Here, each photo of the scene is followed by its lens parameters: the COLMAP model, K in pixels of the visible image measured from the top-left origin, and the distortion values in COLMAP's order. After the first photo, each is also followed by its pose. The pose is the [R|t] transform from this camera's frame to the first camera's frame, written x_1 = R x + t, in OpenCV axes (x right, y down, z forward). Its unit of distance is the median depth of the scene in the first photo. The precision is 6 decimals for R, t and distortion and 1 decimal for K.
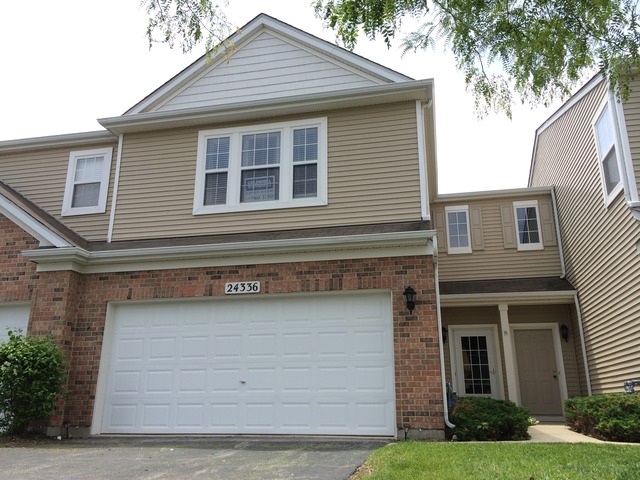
lens RADIAL K [[543.4, 0, 320.0], [0, 543.4, 240.0], [0, 0, 1]] dist [0.046390, -0.012516]
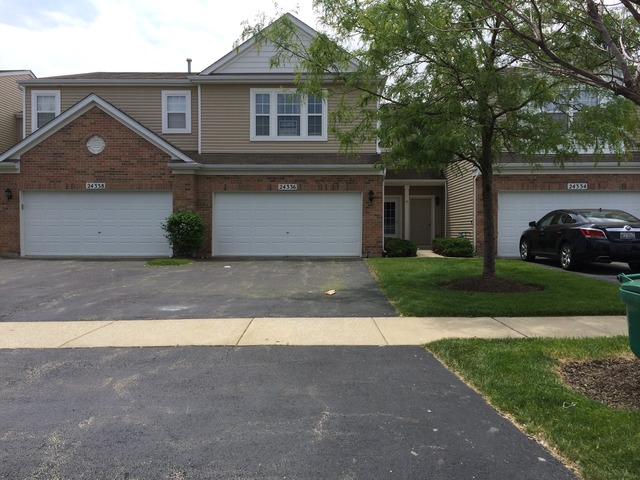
lens RADIAL K [[543.4, 0, 320.0], [0, 543.4, 240.0], [0, 0, 1]] dist [0.046390, -0.012516]
pose [[0.980445, -0.002773, 0.196773, -0.367289], [-0.057564, 0.952125, 0.300240, -0.290500], [-0.188185, -0.305696, 0.933347, -0.819843]]
